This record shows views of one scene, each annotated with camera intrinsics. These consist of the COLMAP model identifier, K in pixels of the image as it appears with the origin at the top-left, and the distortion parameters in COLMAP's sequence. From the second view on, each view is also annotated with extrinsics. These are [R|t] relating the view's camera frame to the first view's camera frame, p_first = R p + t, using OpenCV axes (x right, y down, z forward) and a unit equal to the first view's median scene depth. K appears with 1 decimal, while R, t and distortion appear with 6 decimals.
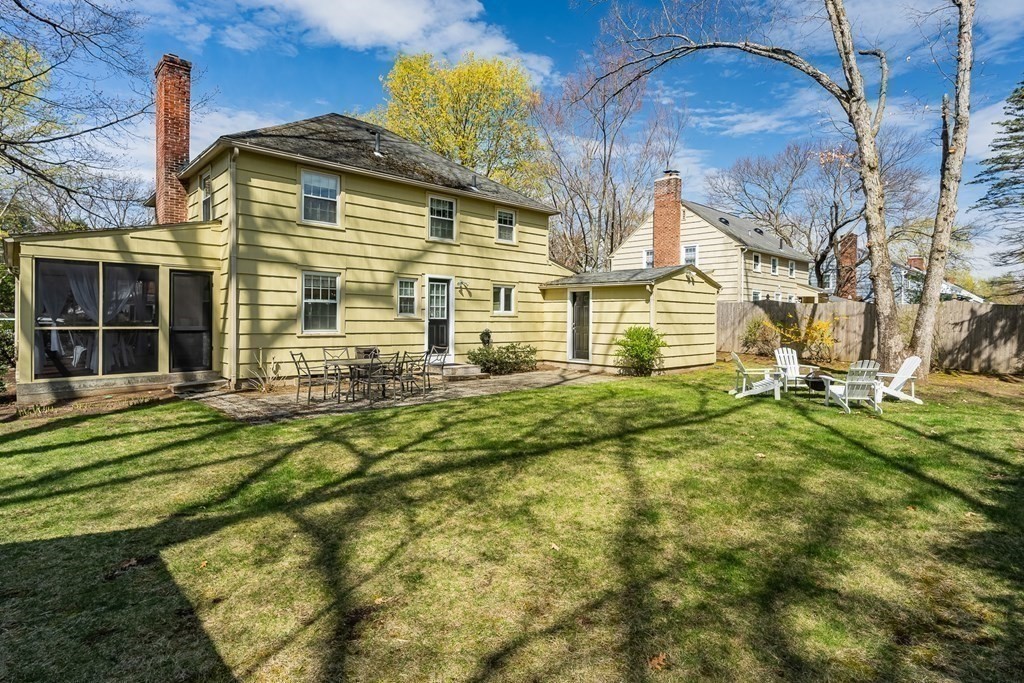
lens RADIAL K [[536.2, 0, 504.4], [0, 536.2, 320.6], [0, 0, 1]] dist [-0.002715, -0.000104]
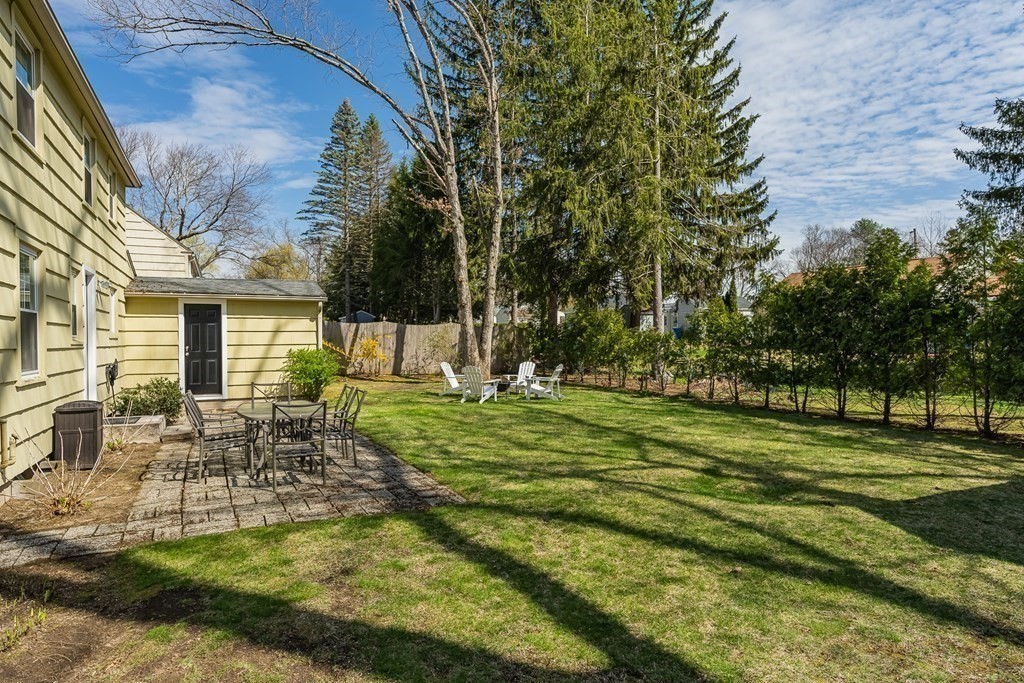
lens RADIAL K [[635.3, 0, 517.2], [0, 635.3, 340.1], [0, 0, 1]] dist [-0.028342, -0.001259]
pose [[0.277507, -0.014290, 0.960617, -0.588013], [0.015150, 0.999830, 0.010497, -0.006923], [-0.960604, 0.011641, 0.277676, 0.349051]]
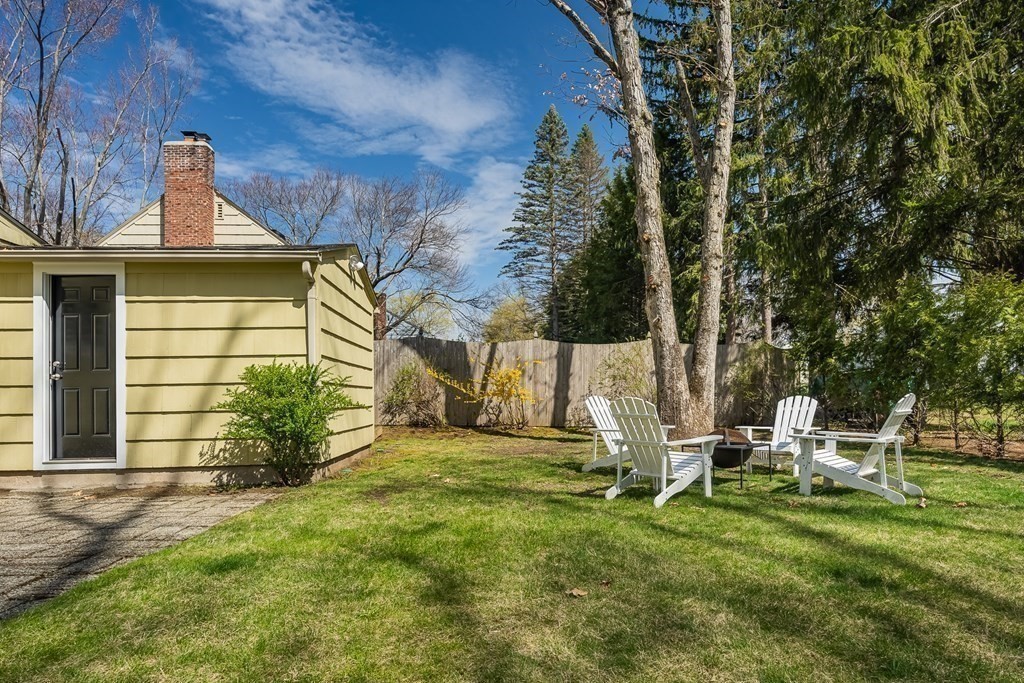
lens RADIAL K [[616.8, 0, 524.2], [0, 616.8, 382.8], [0, 0, 1]] dist [-0.004383, 0.000877]
pose [[0.617696, 0.001794, 0.786415, -0.001684], [0.026273, 0.999392, -0.022916, 0.038350], [-0.785978, 0.034816, 0.617273, 0.517128]]
